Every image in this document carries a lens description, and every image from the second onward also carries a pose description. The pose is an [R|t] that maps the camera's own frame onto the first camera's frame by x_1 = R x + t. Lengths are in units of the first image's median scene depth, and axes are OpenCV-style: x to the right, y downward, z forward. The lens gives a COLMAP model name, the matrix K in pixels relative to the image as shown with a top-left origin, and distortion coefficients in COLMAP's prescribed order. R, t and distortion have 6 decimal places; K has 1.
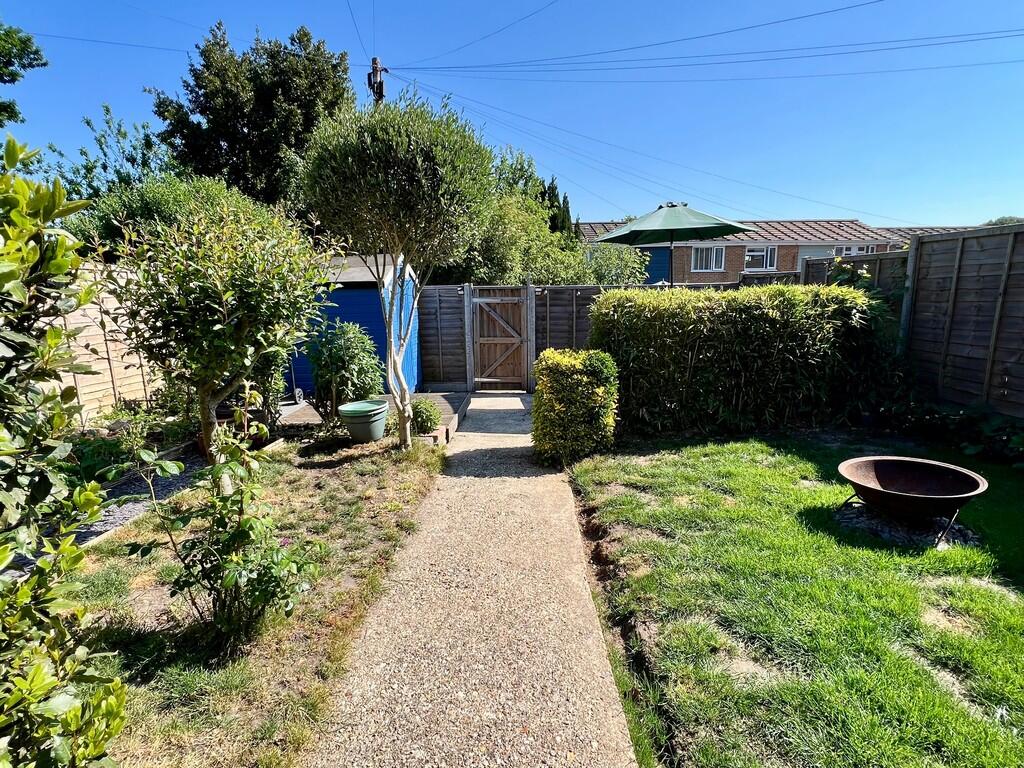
lens RADIAL K [[512.1, 0, 512.0], [0, 512.1, 384.0], [0, 0, 1]] dist [-0.000229, 0.000083]
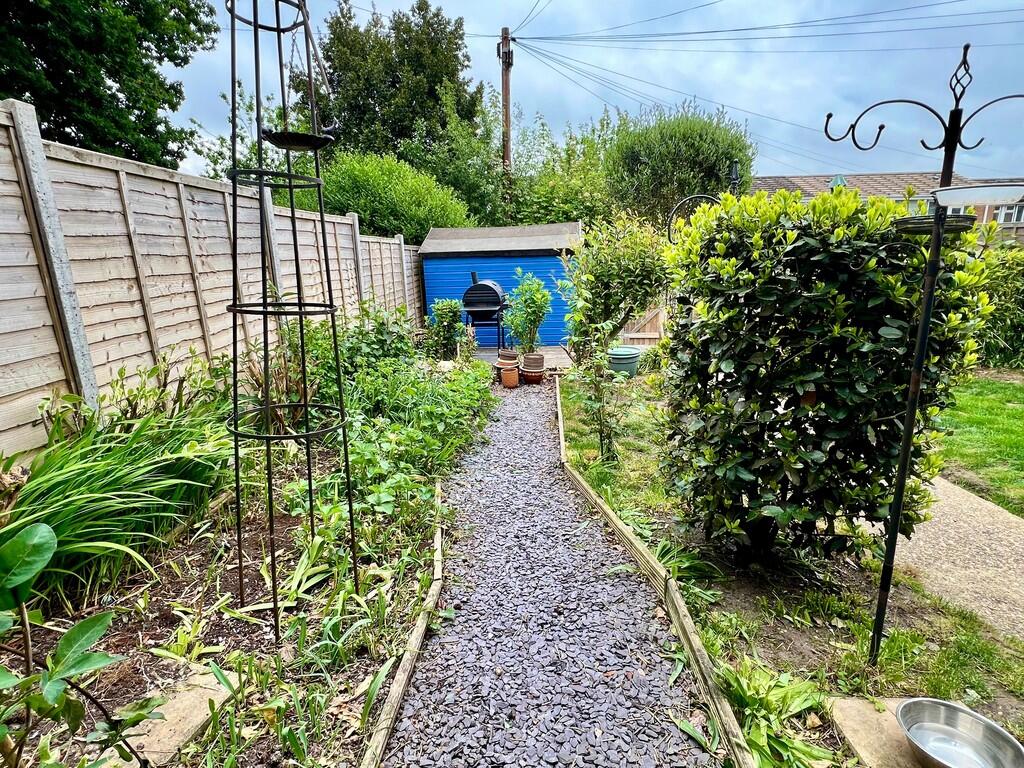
lens RADIAL K [[530.4, 0, 510.2], [0, 530.4, 387.5], [0, 0, 1]] dist [-0.001810, -0.000622]
pose [[0.998030, 0.002030, -0.062709, -0.185357], [0.002783, 0.997061, 0.076560, 0.011695], [0.062680, -0.076584, 0.995091, -0.128619]]
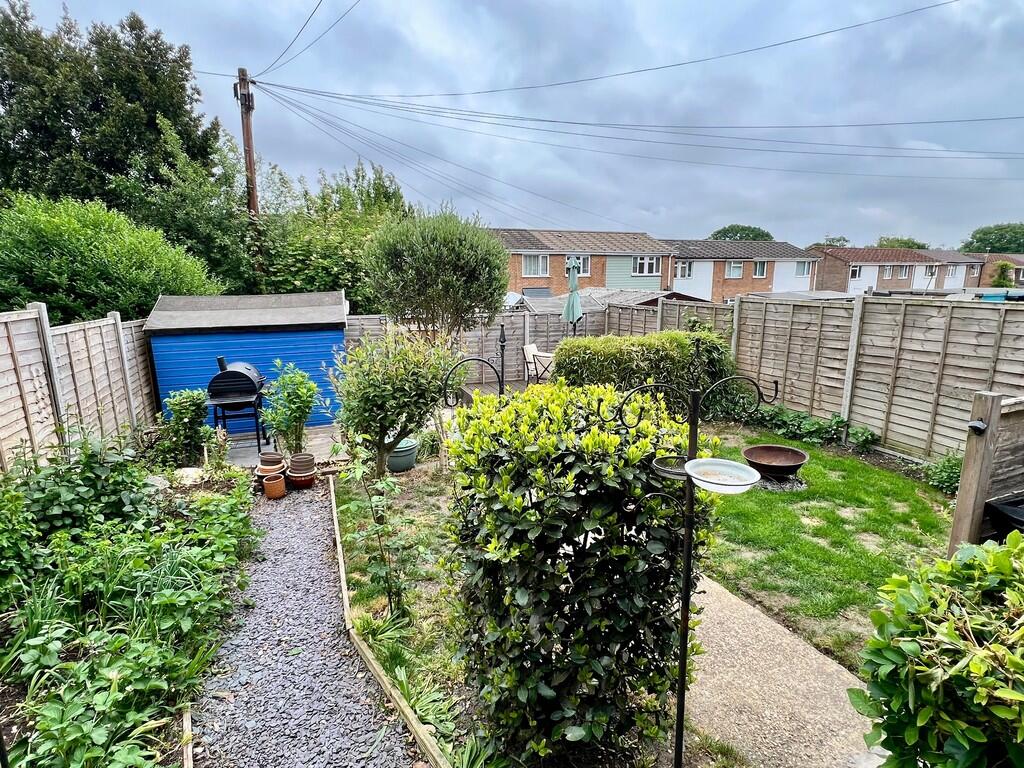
lens RADIAL K [[530.4, 0, 510.2], [0, 530.4, 387.5], [0, 0, 1]] dist [-0.001810, -0.000622]
pose [[0.933602, -0.064510, 0.352458, -0.184377], [0.057050, 0.997874, 0.031524, -0.042232], [-0.353742, -0.009323, 0.935297, -0.110870]]
